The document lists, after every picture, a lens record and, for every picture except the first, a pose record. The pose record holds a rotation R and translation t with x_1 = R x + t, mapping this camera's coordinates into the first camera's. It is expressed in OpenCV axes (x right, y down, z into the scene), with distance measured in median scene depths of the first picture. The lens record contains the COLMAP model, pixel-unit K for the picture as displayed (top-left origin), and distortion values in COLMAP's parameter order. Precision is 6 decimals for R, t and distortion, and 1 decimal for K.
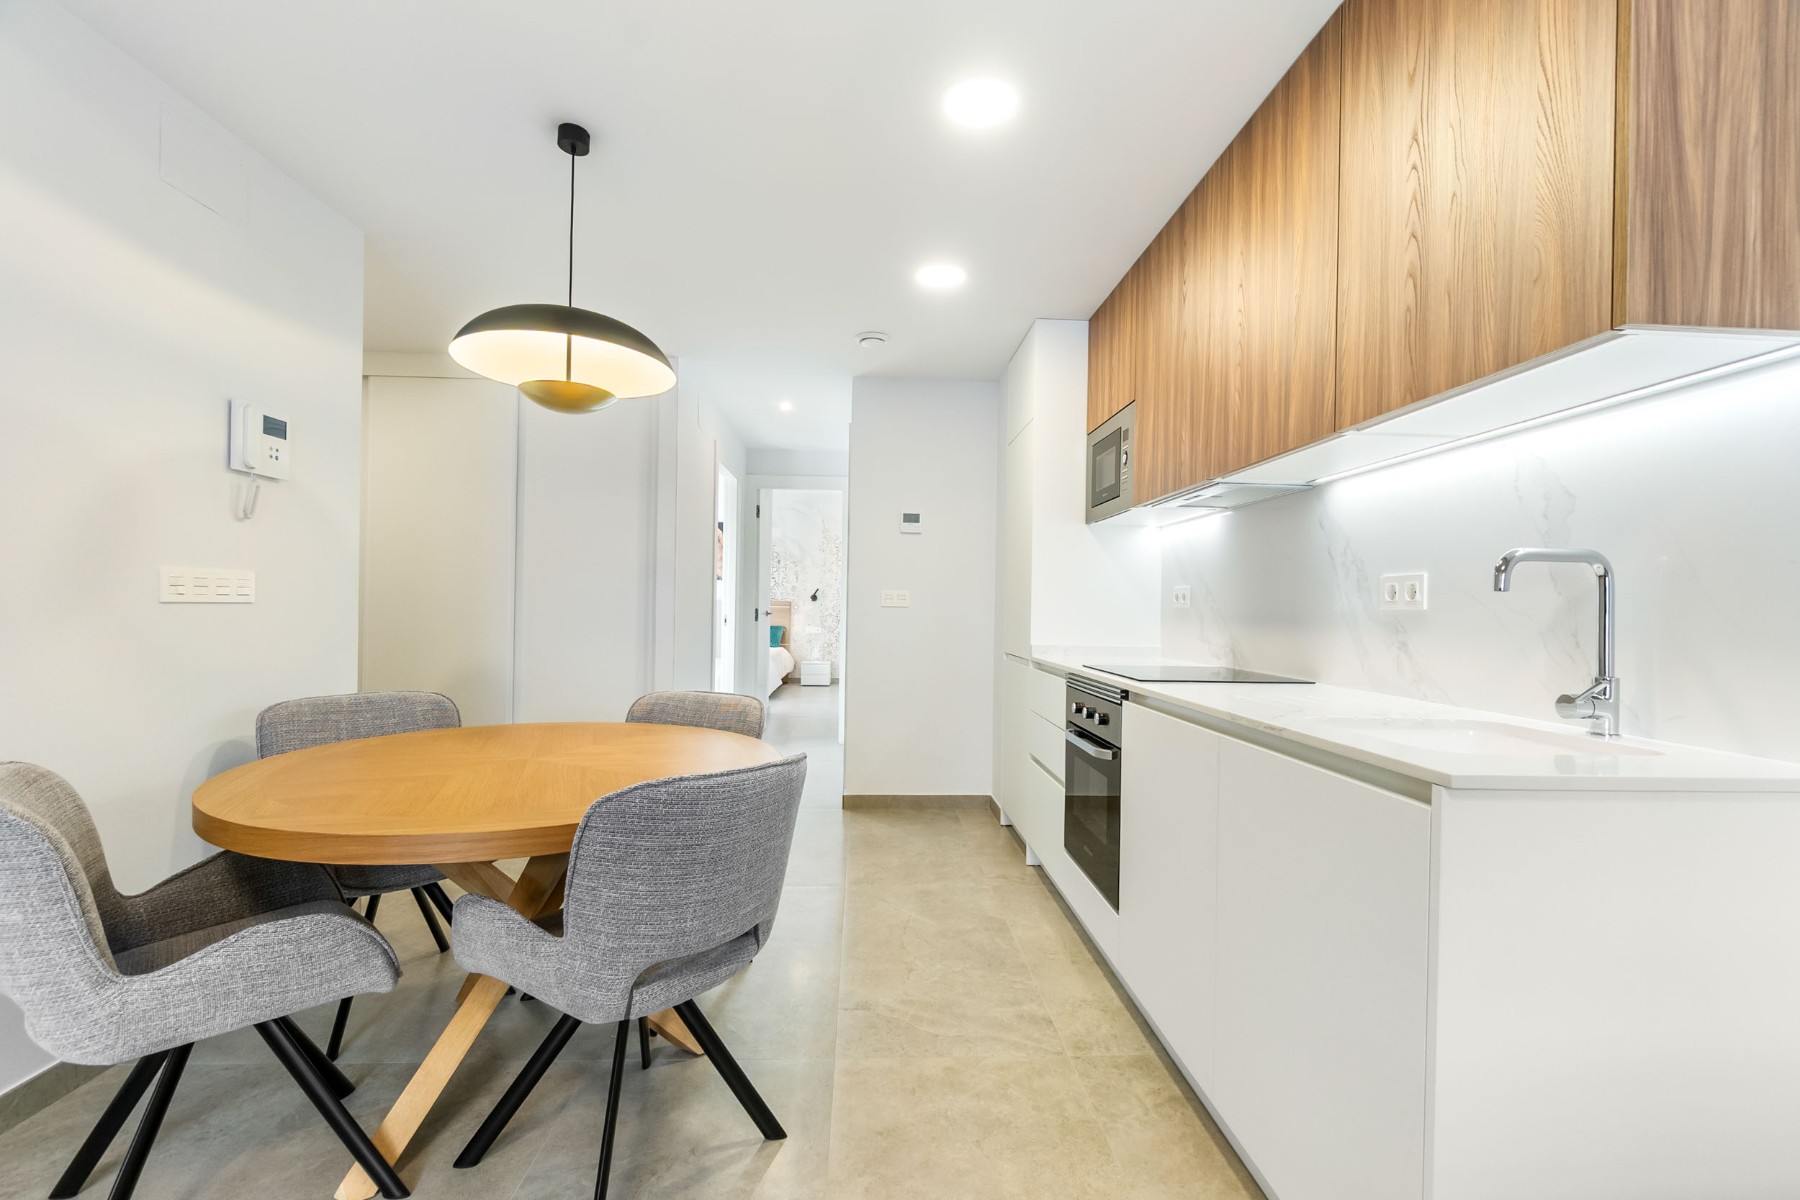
lens RADIAL K [[782.0, 0, 899.4], [0, 782.0, 604.6], [0, 0, 1]] dist [-0.006861, 0.000930]
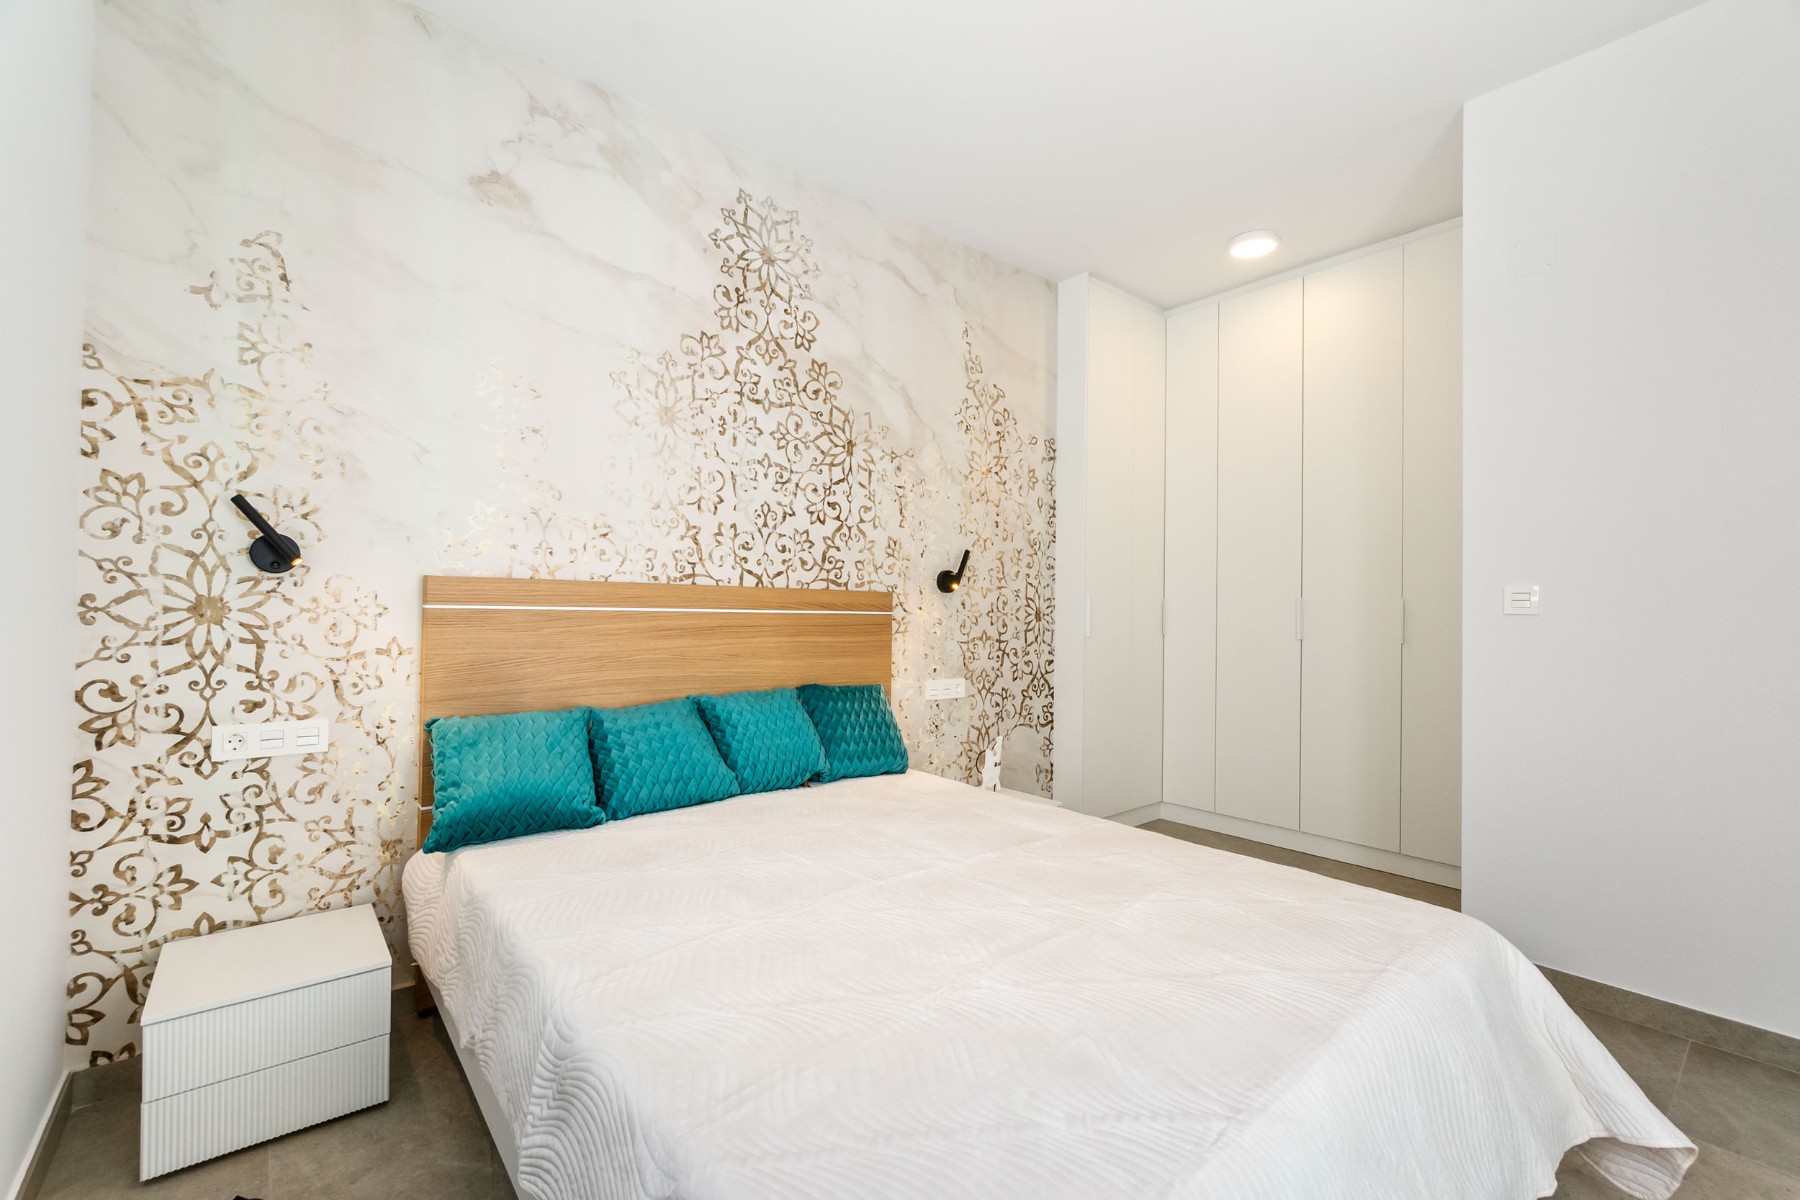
lens RADIAL K [[782.0, 0, 908.7], [0, 782.0, 595.3], [0, 0, 1]] dist [-0.006861, 0.000930]
pose [[0.796660, 0.002148, 0.604424, -0.301617], [-0.001295, 0.999997, -0.001847, -0.002546], [-0.604427, 0.000689, 0.796660, 0.768091]]
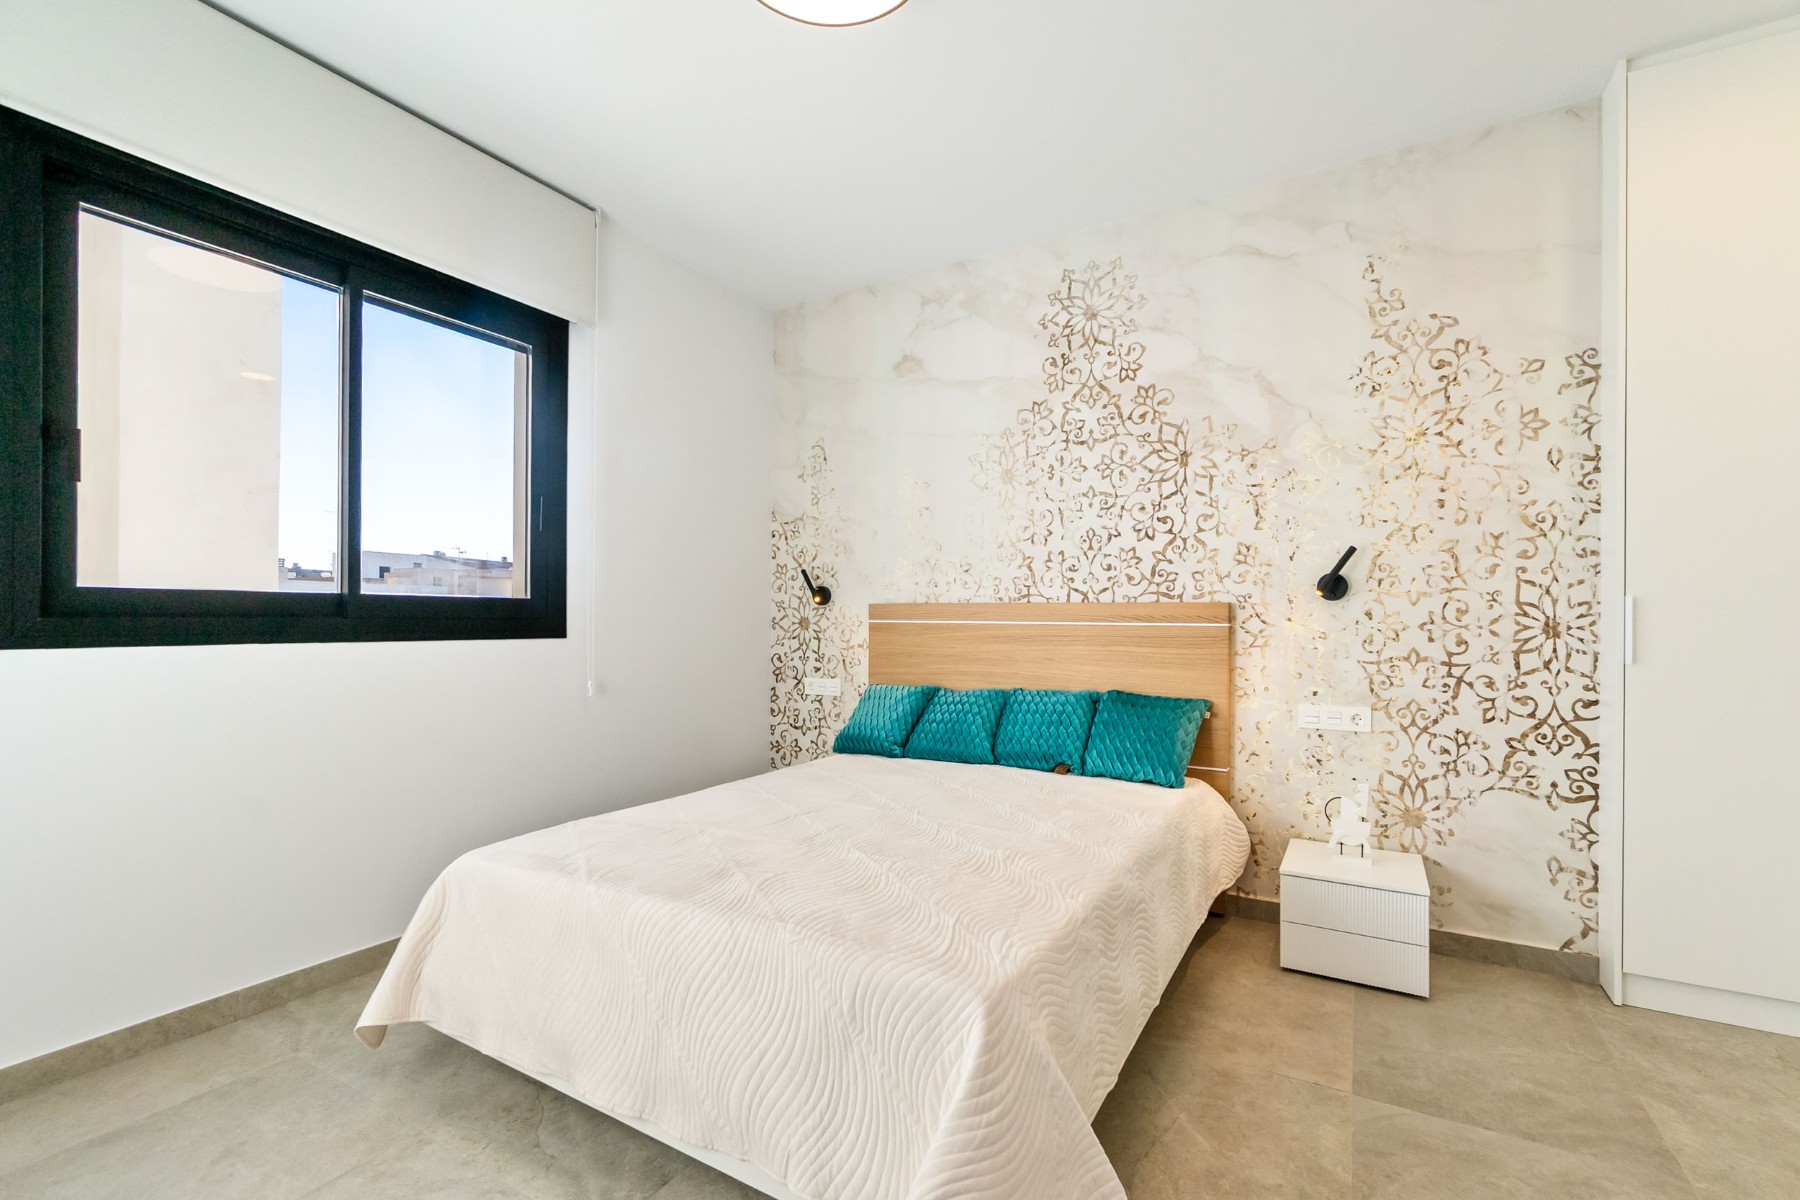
lens RADIAL K [[782.0, 0, 900.6], [0, 782.0, 618.6], [0, 0, 1]] dist [-0.006861, 0.000930]
pose [[0.827585, -0.015971, -0.561113, -0.084263], [0.011758, 0.999869, -0.011118, 0.002717], [0.561217, 0.002603, 0.827665, 0.718733]]
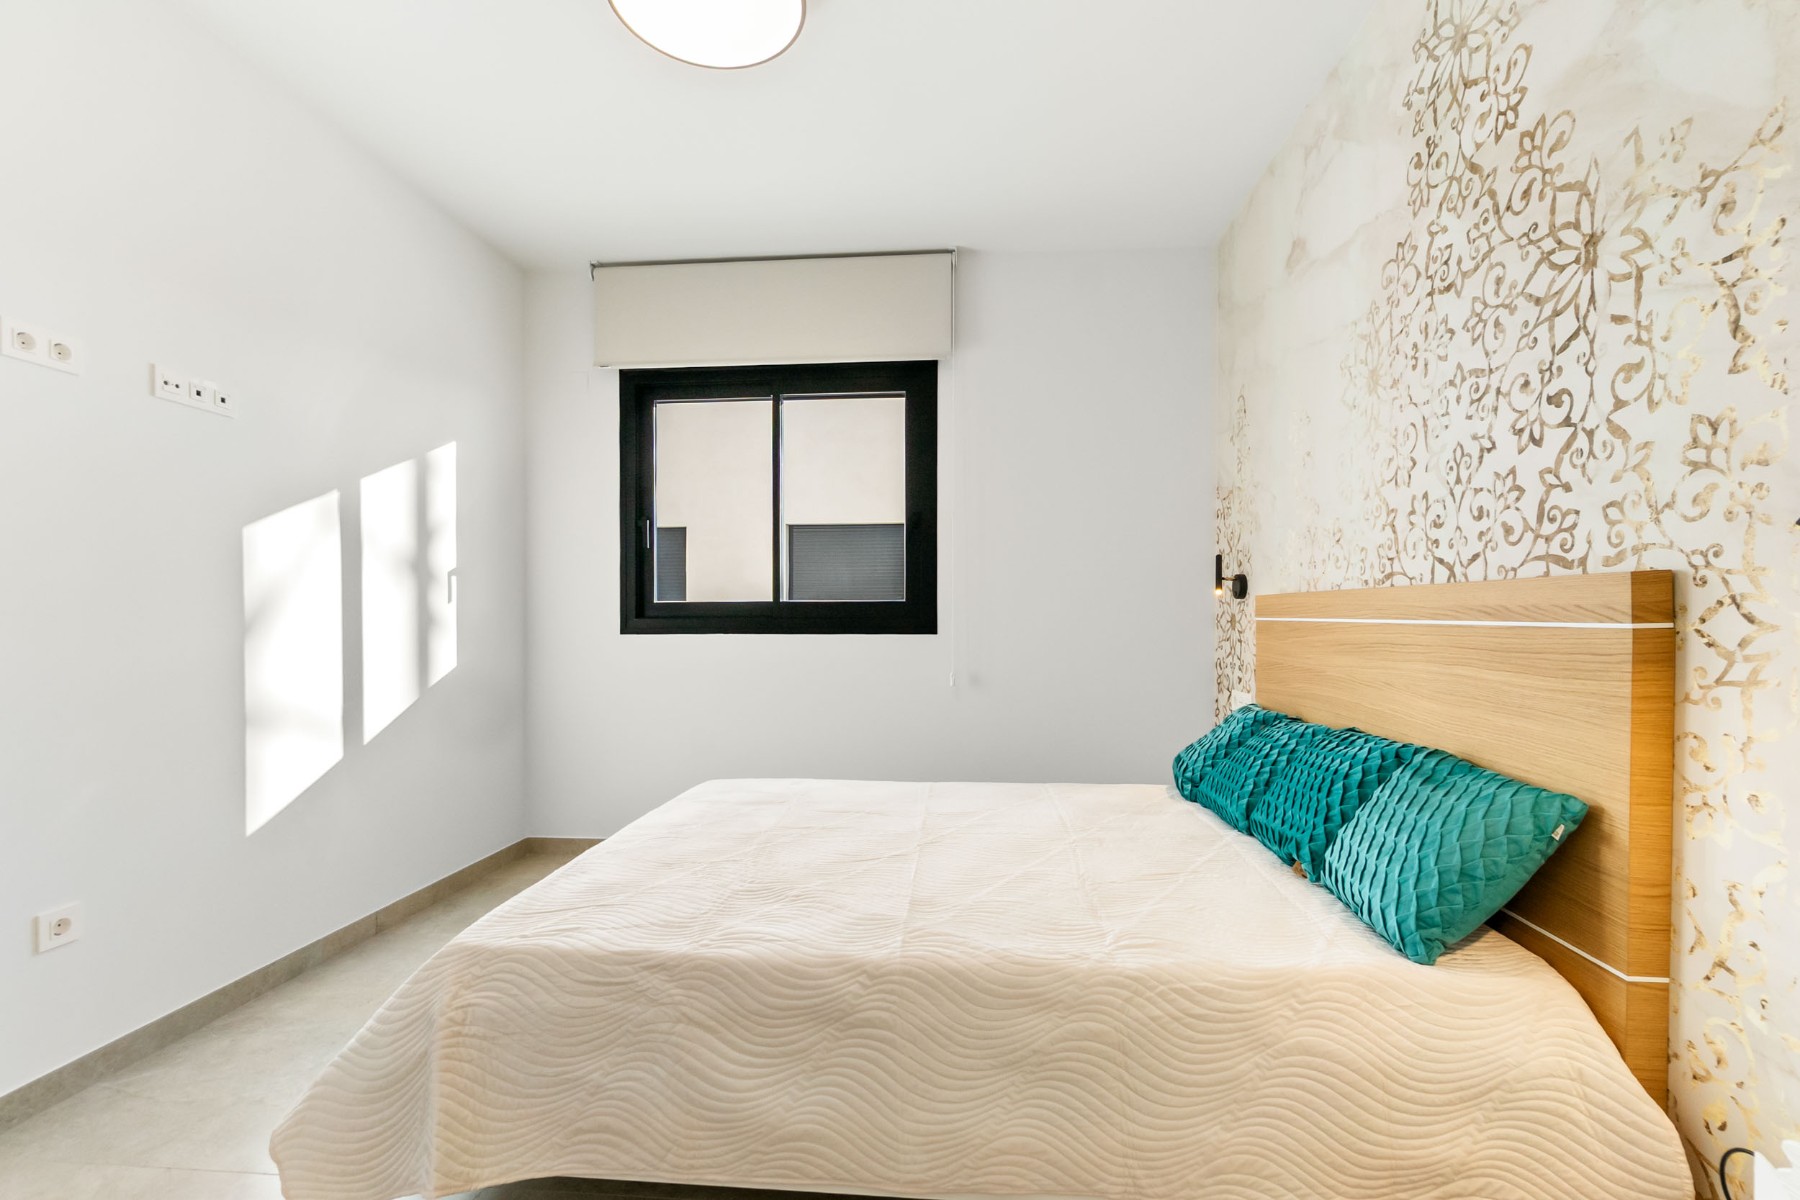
lens RADIAL K [[782.0, 0, 896.2], [0, 782.0, 619.4], [0, 0, 1]] dist [-0.006861, 0.000930]
pose [[-0.147283, -0.015645, -0.988971, -0.021017], [-0.000083, 0.999875, -0.015805, 0.004026], [0.989094, -0.002245, -0.147266, 0.908980]]
